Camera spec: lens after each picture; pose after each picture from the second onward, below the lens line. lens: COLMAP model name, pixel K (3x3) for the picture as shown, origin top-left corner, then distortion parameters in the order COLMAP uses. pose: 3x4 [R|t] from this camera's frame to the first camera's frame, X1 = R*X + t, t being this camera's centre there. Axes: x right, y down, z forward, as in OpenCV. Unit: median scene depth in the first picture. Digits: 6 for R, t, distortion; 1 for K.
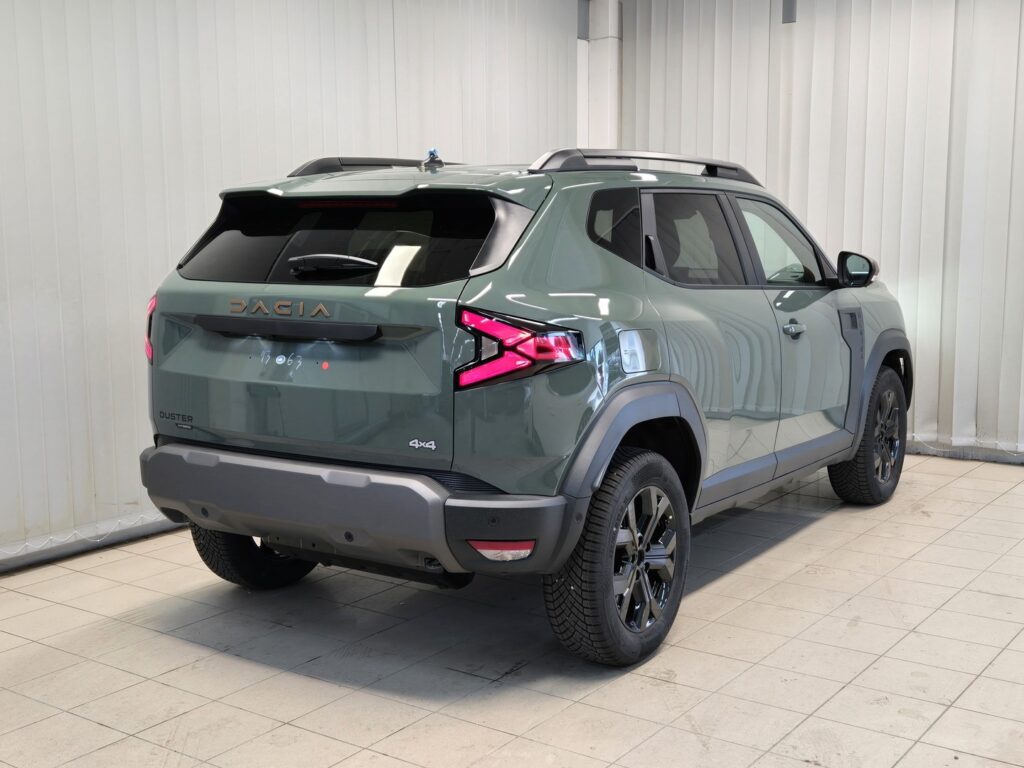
lens RADIAL K [[1233.7, 0, 512.0], [0, 1233.7, 384.0], [0, 0, 1]] dist [0.080022, -0.027584]
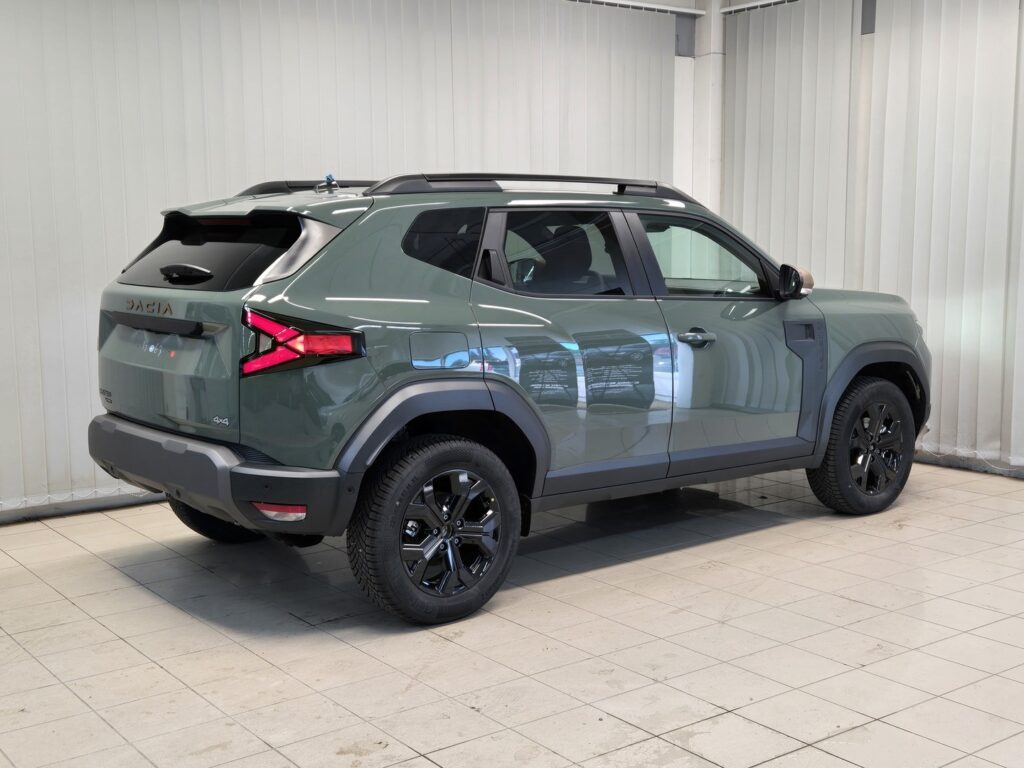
lens RADIAL K [[1233.7, 0, 512.0], [0, 1233.7, 384.0], [0, 0, 1]] dist [0.080022, -0.027584]
pose [[0.954746, 0.038456, -0.294925, 0.503408], [-0.039268, 0.999224, 0.003170, -0.002071], [0.294818, 0.008555, 0.955515, -0.075420]]
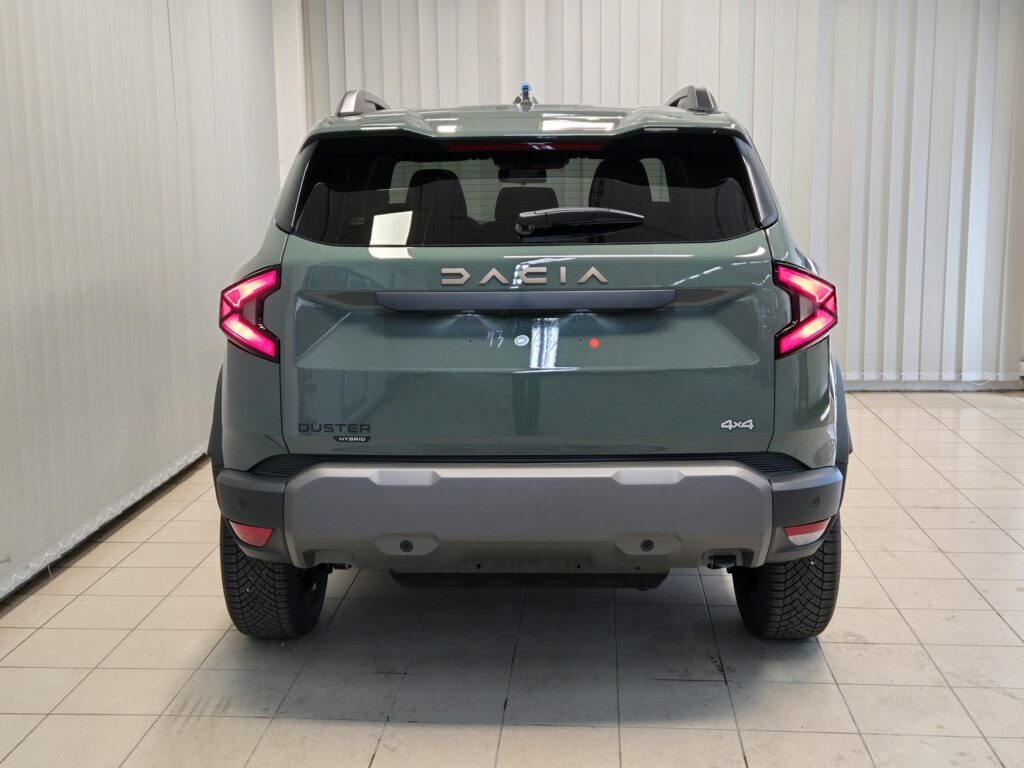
lens RADIAL K [[1239.0, 0, 511.9], [0, 1239.0, 352.6], [0, 0, 1]] dist [0.080296, -0.003069]
pose [[0.854104, -0.082085, 0.513585, -0.581573], [0.075640, 0.996573, 0.033488, -0.037697], [-0.514573, 0.010245, 0.857385, 0.302944]]
